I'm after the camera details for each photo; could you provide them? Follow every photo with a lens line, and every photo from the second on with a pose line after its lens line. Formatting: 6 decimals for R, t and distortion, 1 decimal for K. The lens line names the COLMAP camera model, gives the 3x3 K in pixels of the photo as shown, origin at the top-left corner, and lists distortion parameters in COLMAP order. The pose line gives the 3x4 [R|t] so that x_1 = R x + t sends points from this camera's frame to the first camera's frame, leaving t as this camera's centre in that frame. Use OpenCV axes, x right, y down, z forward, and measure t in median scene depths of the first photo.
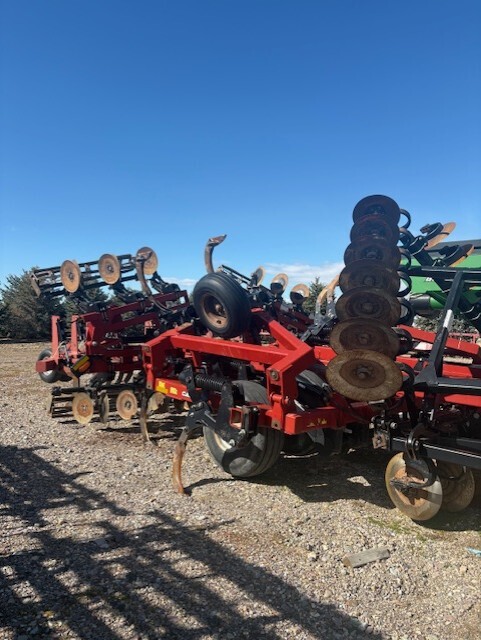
lens RADIAL K [[483.8, 0, 236.1], [0, 483.8, 320.7], [0, 0, 1]] dist [0.013795, -0.029755]
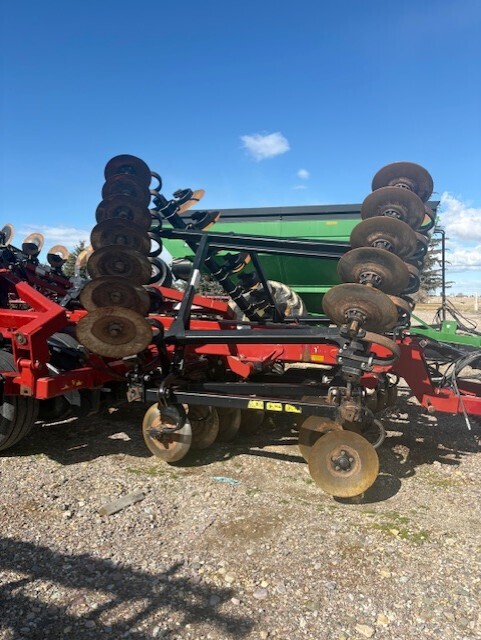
lens RADIAL K [[483.8, 0, 252.9], [0, 483.8, 321.0], [0, 0, 1]] dist [0.013795, -0.029755]
pose [[0.879878, -0.048211, 0.472748, 0.031923], [0.014920, 0.997152, 0.073921, 0.015513], [-0.474965, -0.057988, 0.878092, -0.028527]]
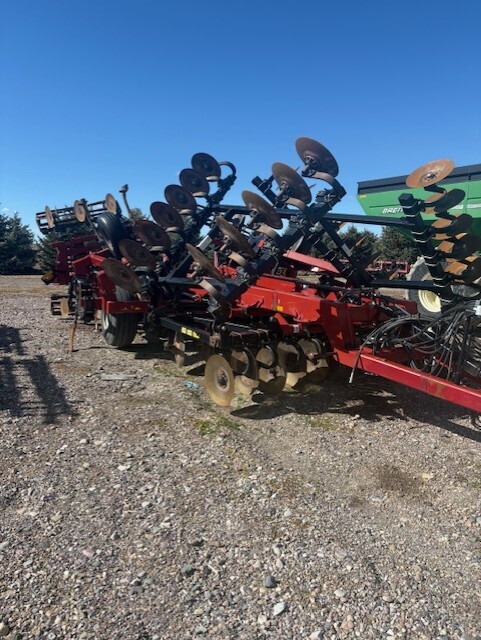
lens RADIAL K [[483.8, 0, 242.9], [0, 483.8, 317.9], [0, 0, 1]] dist [0.013795, -0.029755]
pose [[0.971426, 0.031236, -0.235279, 0.884166], [-0.000102, 0.991357, 0.131191, 0.032626], [0.237344, -0.127418, 0.963033, -0.443137]]
